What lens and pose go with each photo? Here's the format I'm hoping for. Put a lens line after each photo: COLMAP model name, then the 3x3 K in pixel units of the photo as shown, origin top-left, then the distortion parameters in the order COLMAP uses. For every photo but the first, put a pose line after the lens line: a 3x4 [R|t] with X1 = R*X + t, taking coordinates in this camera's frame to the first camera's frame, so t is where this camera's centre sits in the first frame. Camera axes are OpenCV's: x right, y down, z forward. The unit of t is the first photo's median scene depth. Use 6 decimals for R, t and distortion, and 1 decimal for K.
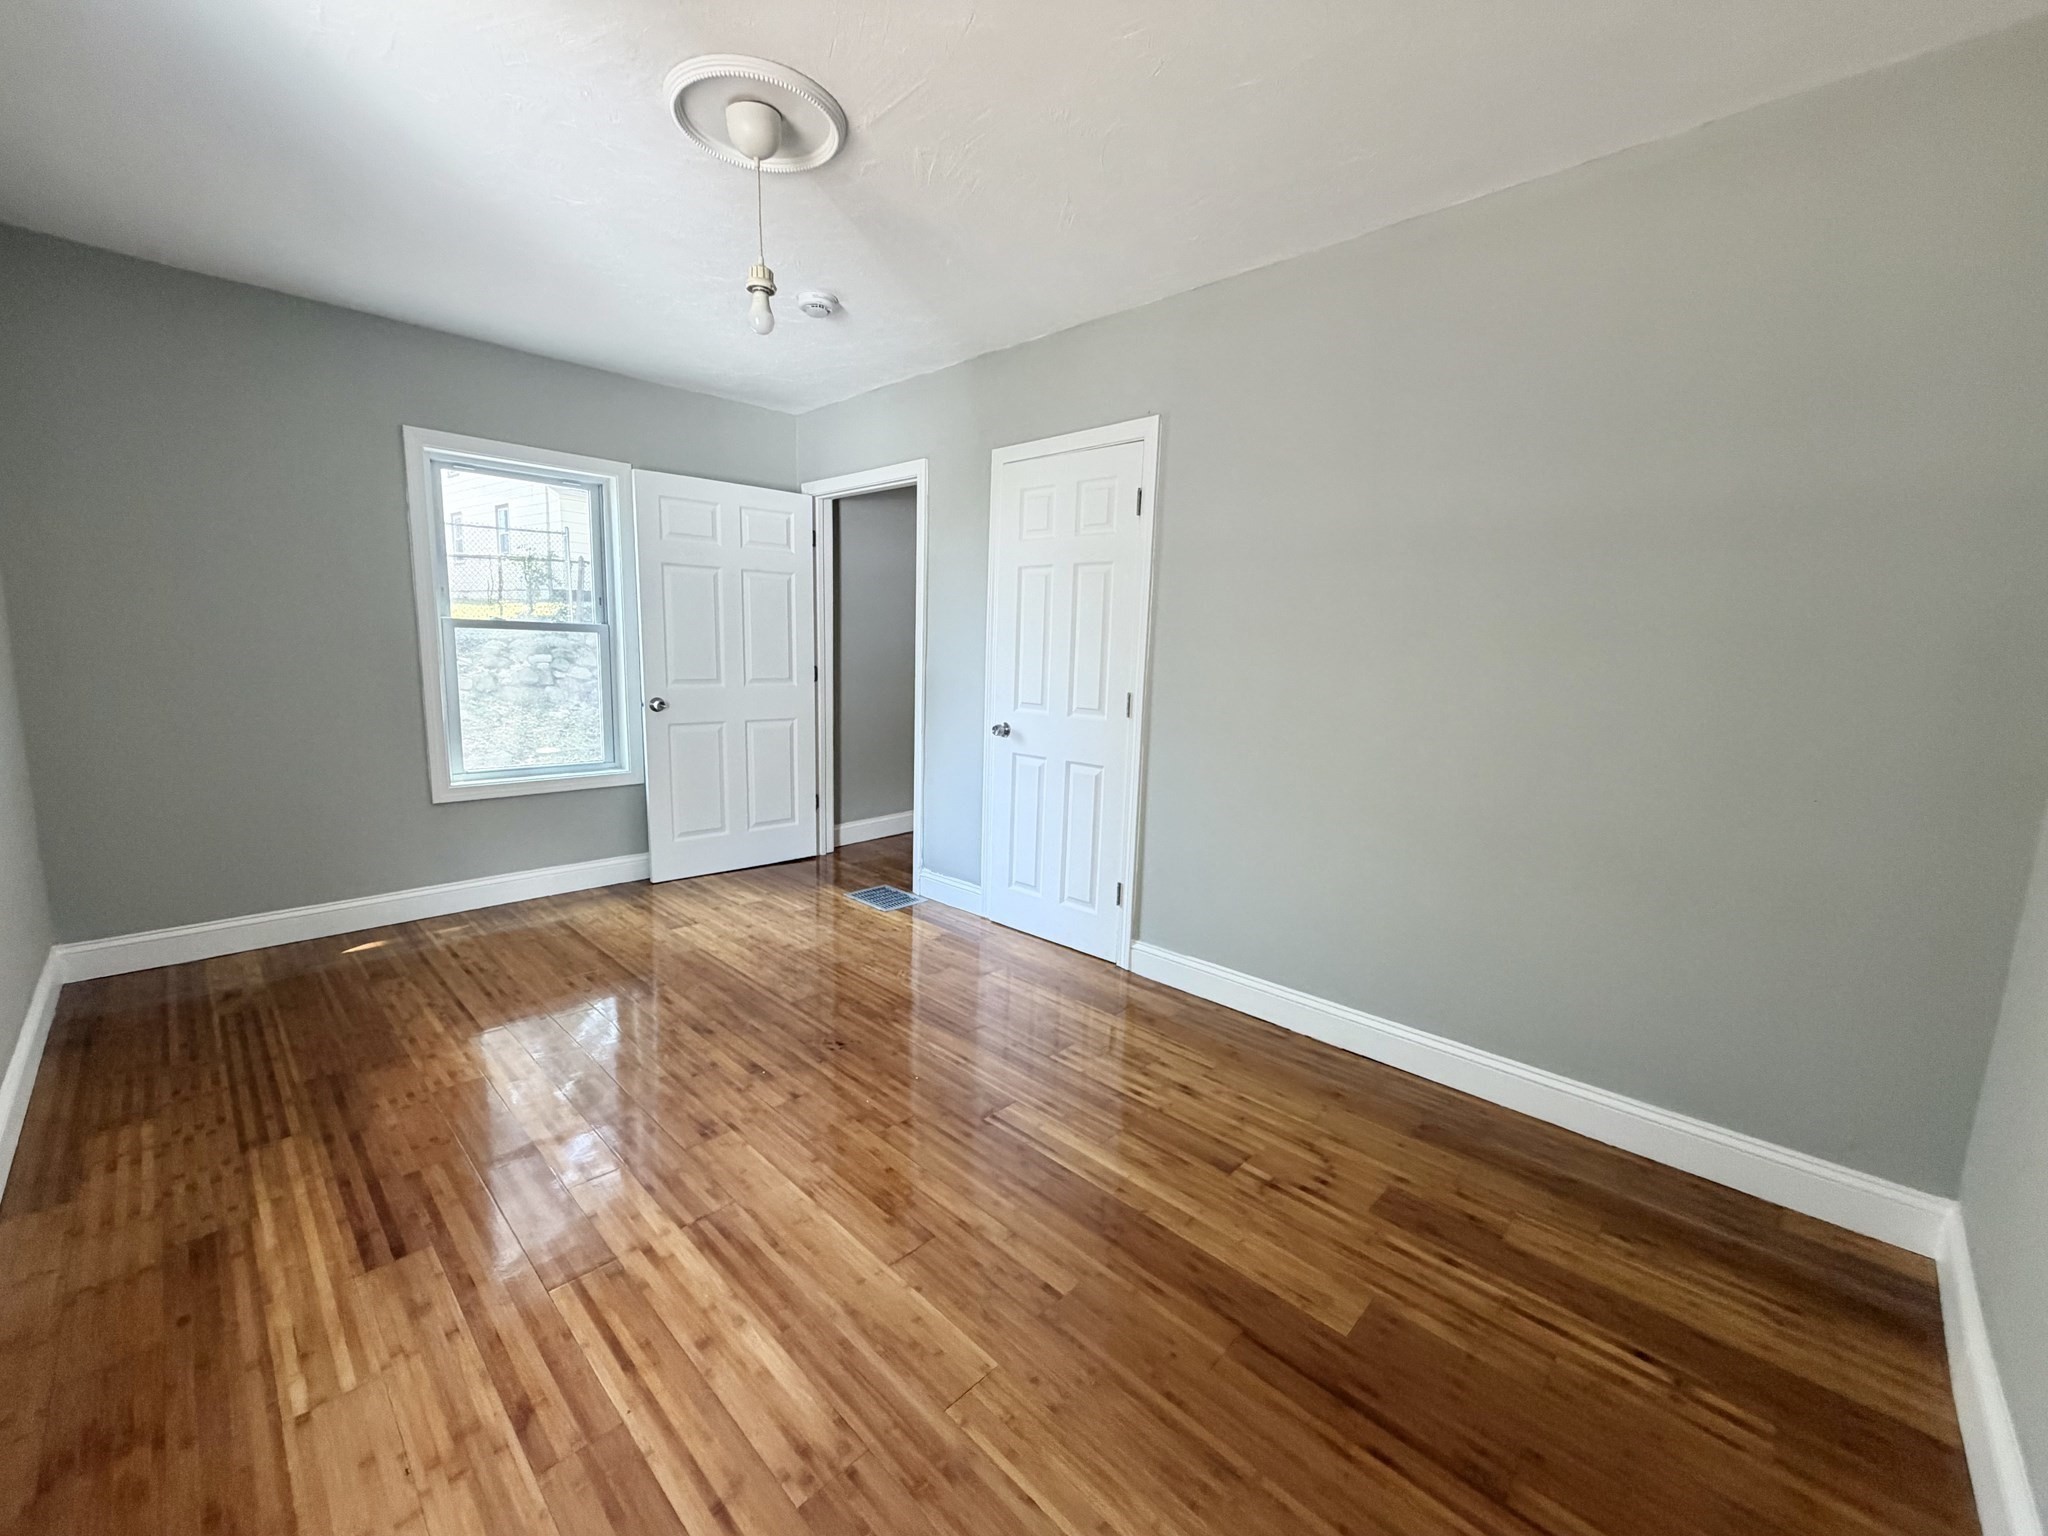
lens RADIAL K [[815.9, 0, 1020.4], [0, 815.9, 774.5], [0, 0, 1]] dist [-0.001618, 0.000423]
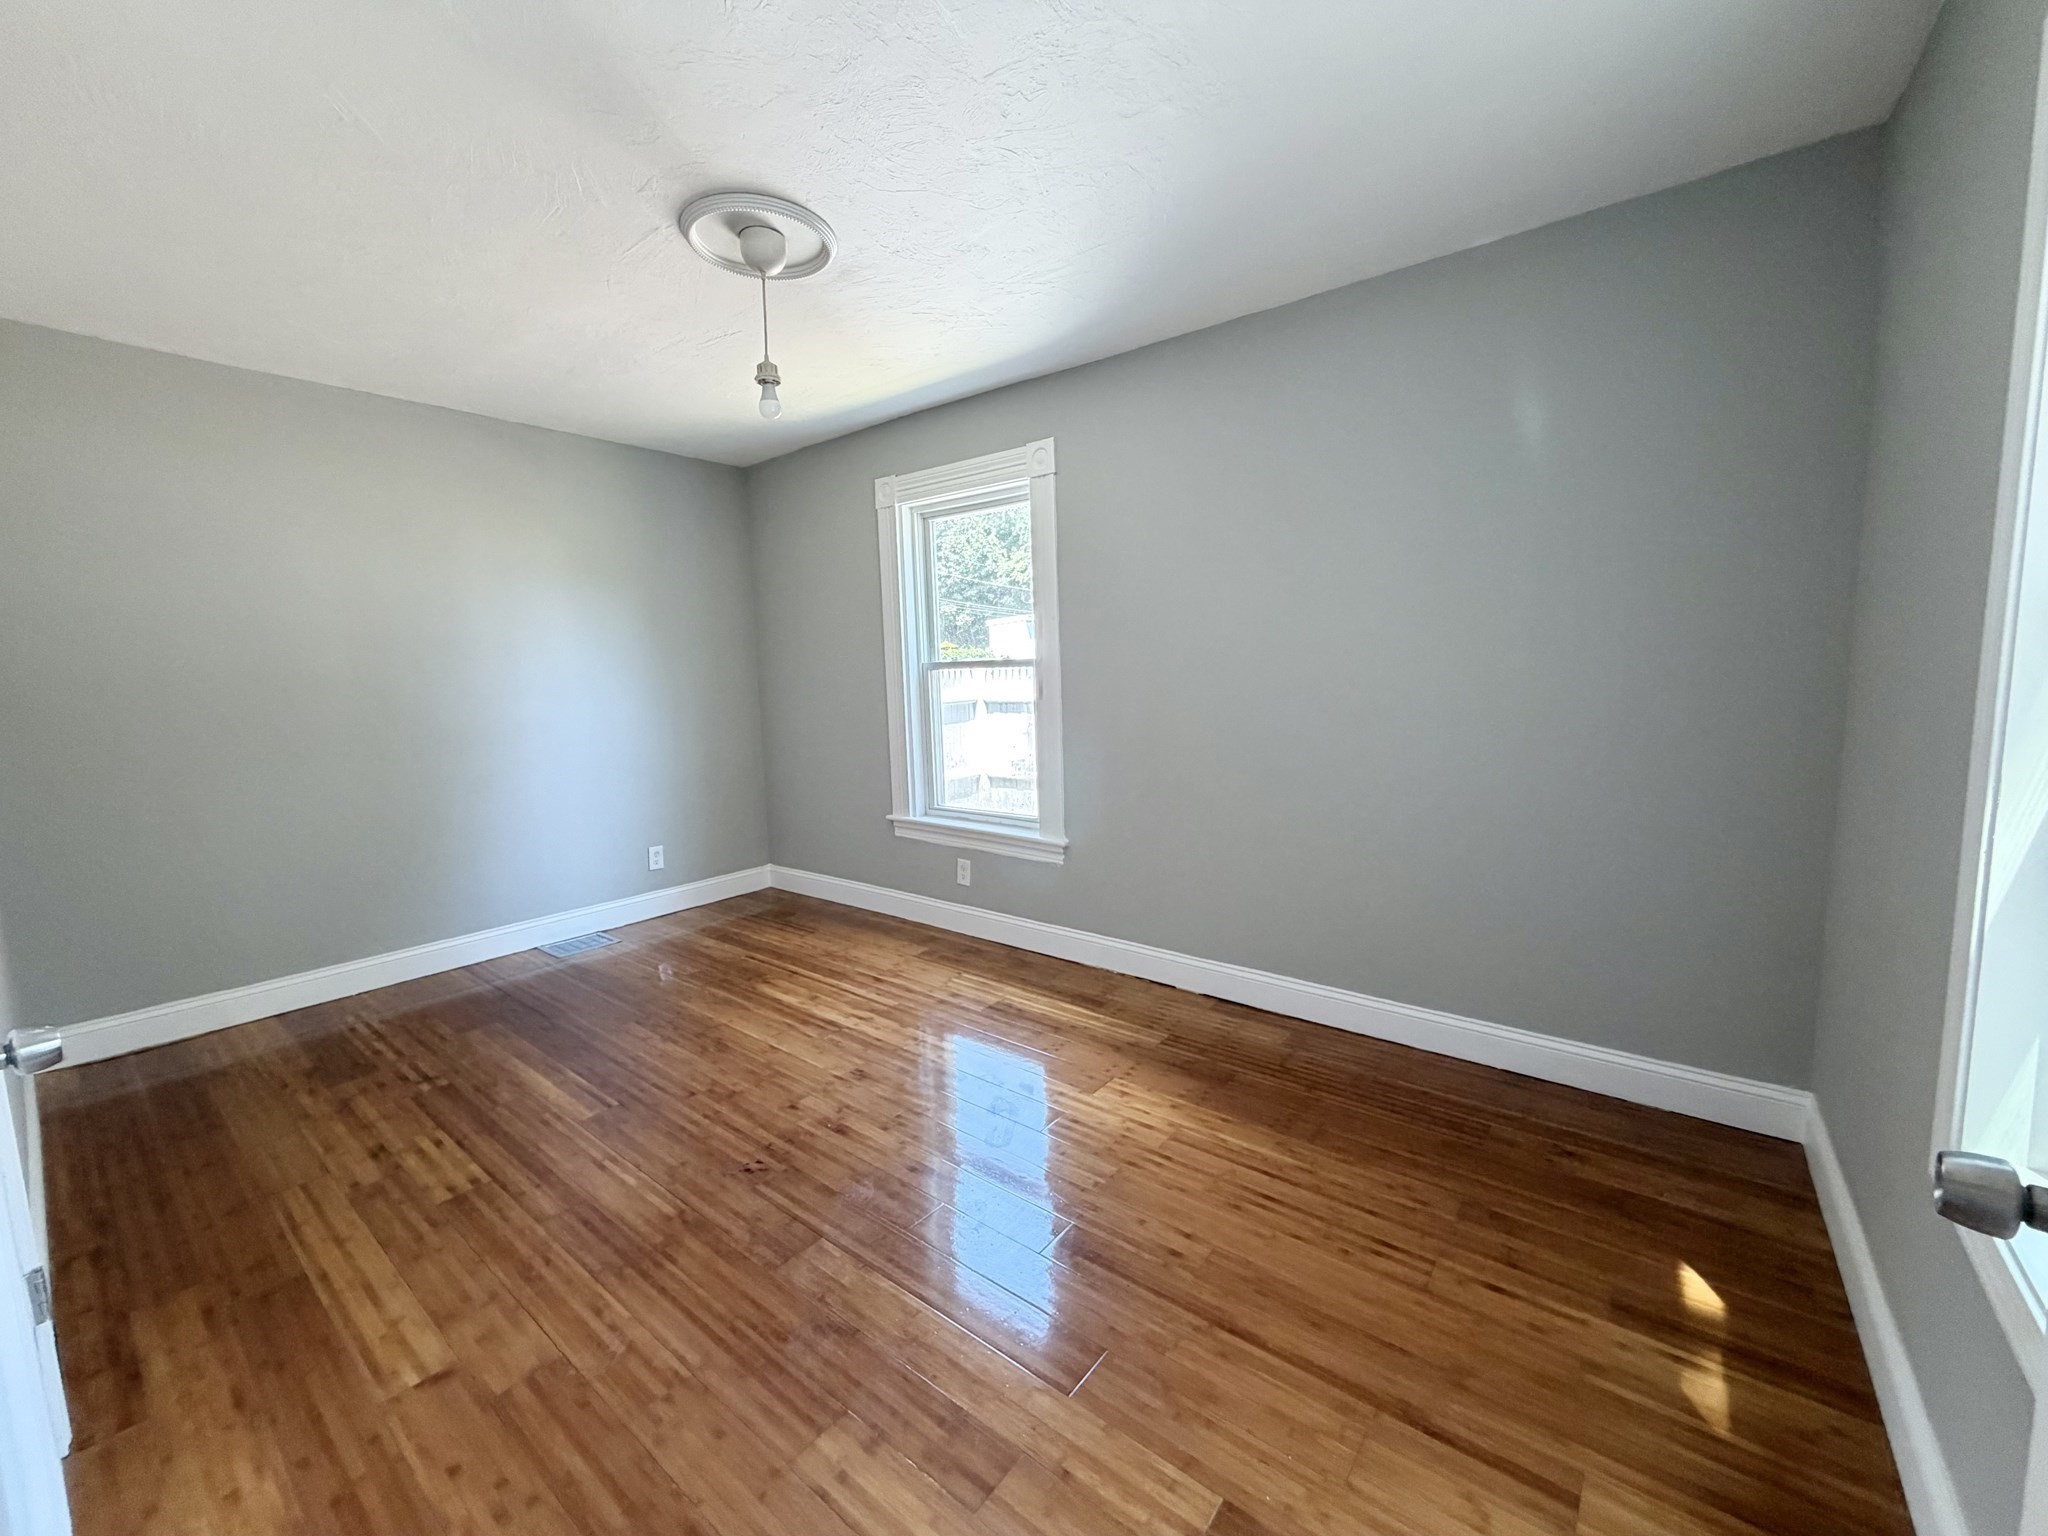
lens RADIAL K [[815.9, 0, 1018.9], [0, 815.9, 772.3], [0, 0, 1]] dist [-0.001618, 0.000423]
pose [[-0.996157, 0.005947, -0.087378, -0.519871], [-0.018303, 0.961523, 0.274112, -0.354033], [0.085646, 0.274658, -0.957720, 2.088153]]
